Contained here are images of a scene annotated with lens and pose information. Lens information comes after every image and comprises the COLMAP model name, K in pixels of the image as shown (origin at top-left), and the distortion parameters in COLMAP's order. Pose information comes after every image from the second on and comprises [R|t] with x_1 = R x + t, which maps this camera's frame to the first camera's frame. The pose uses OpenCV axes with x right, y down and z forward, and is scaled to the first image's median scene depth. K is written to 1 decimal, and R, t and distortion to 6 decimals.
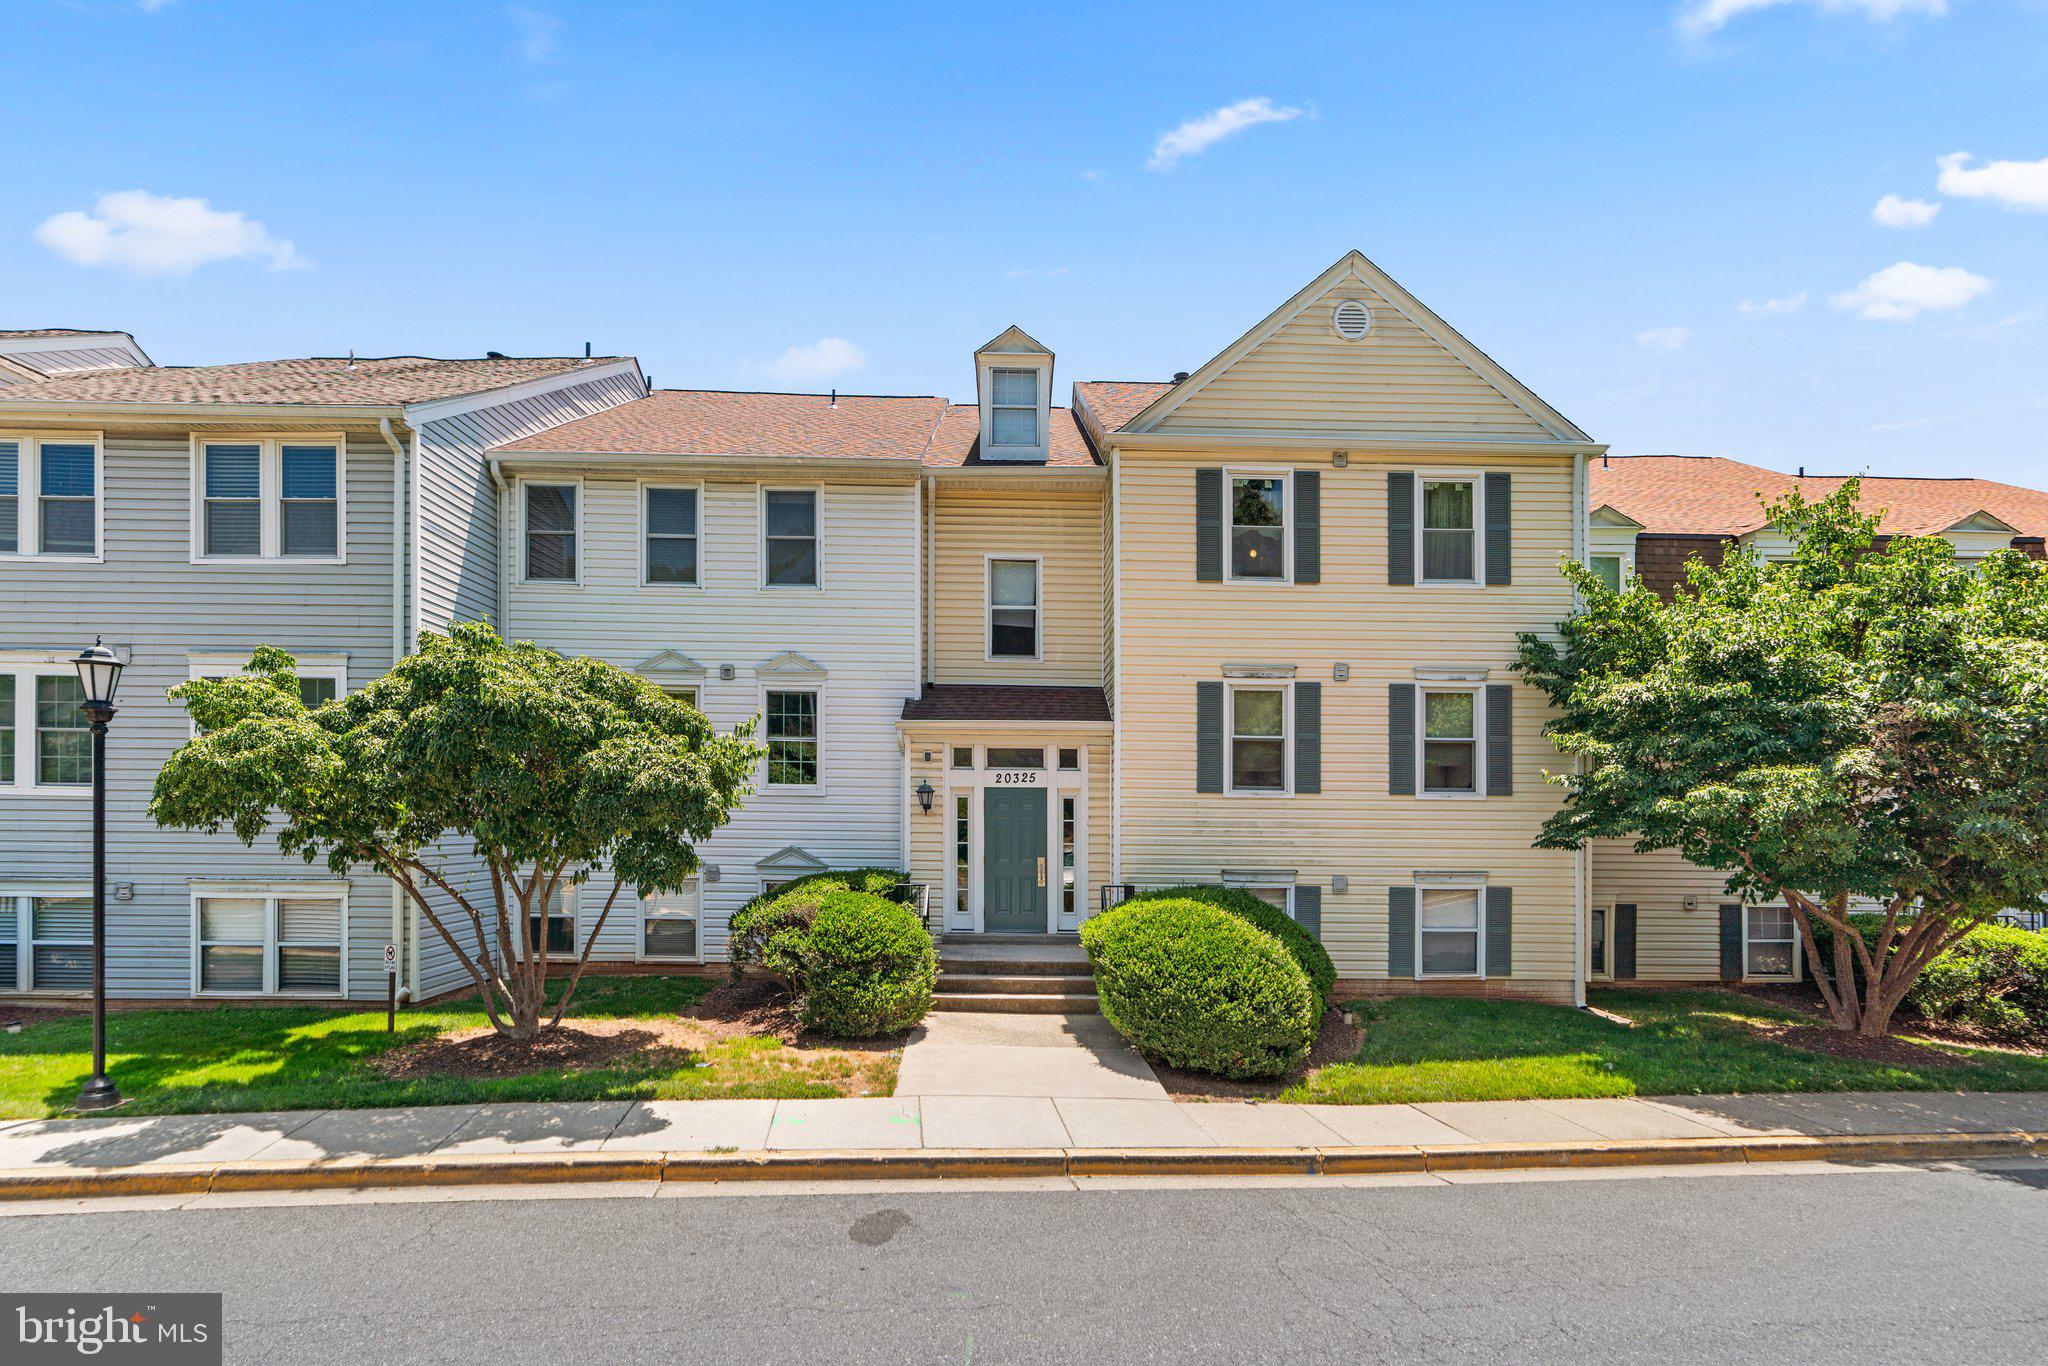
lens RADIAL K [[920.4, 0, 1028.1], [0, 920.4, 688.6], [0, 0, 1]] dist [-0.004291, 0.000996]
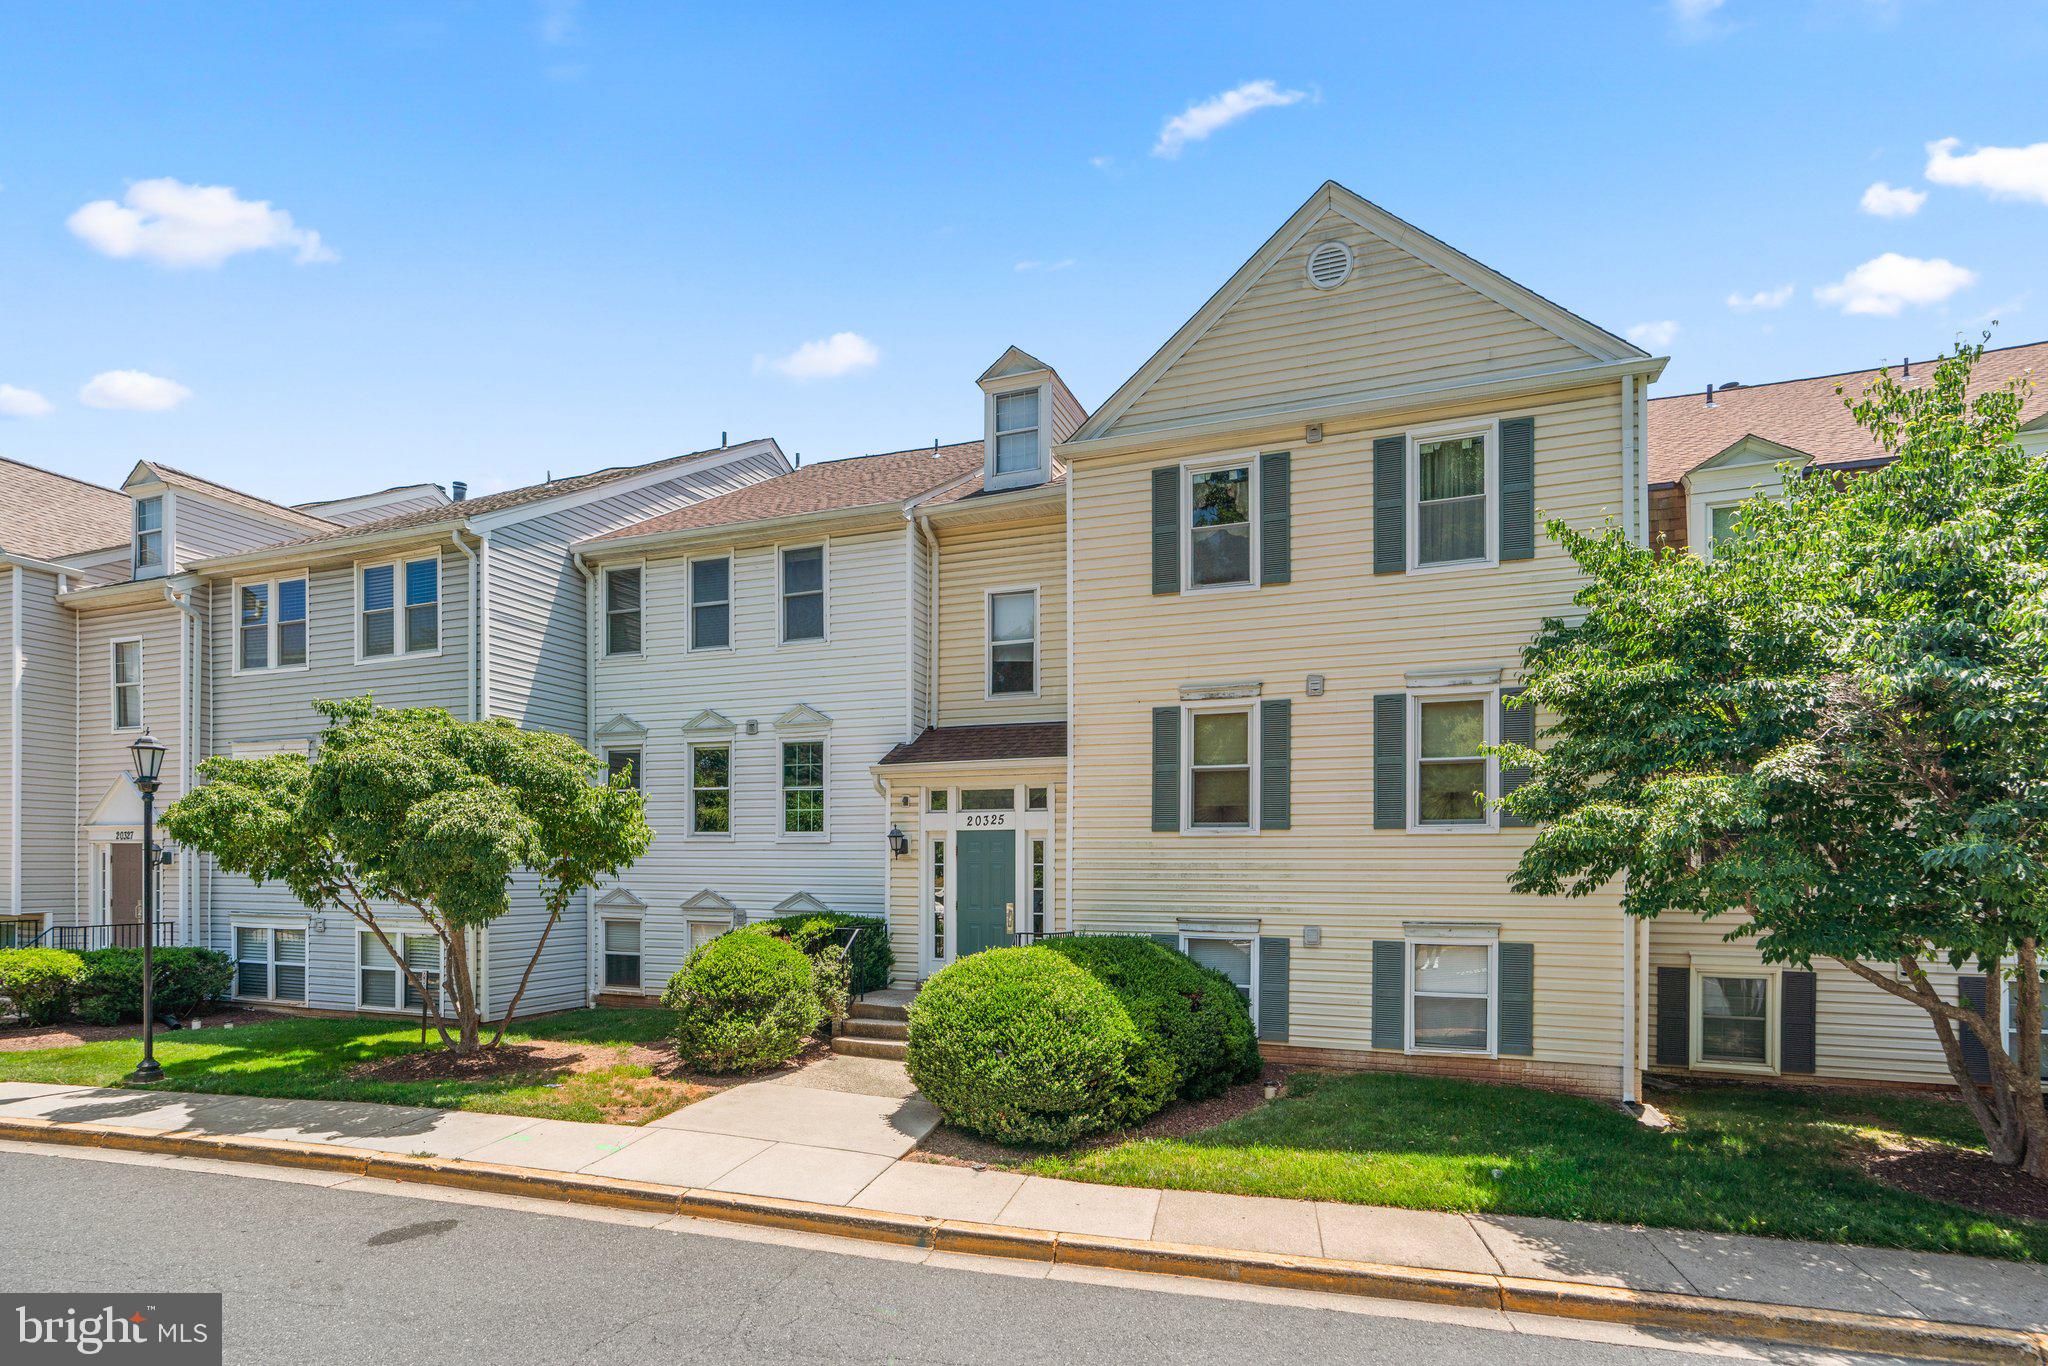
lens RADIAL K [[958.1, 0, 1024.2], [0, 958.1, 742.1], [0, 0, 1]] dist [-0.004805, 0.000769]
pose [[0.938095, -0.052183, -0.342424, 0.387130], [0.054643, 0.998503, -0.002466, 0.021470], [0.342040, -0.016398, 0.939542, 0.082896]]
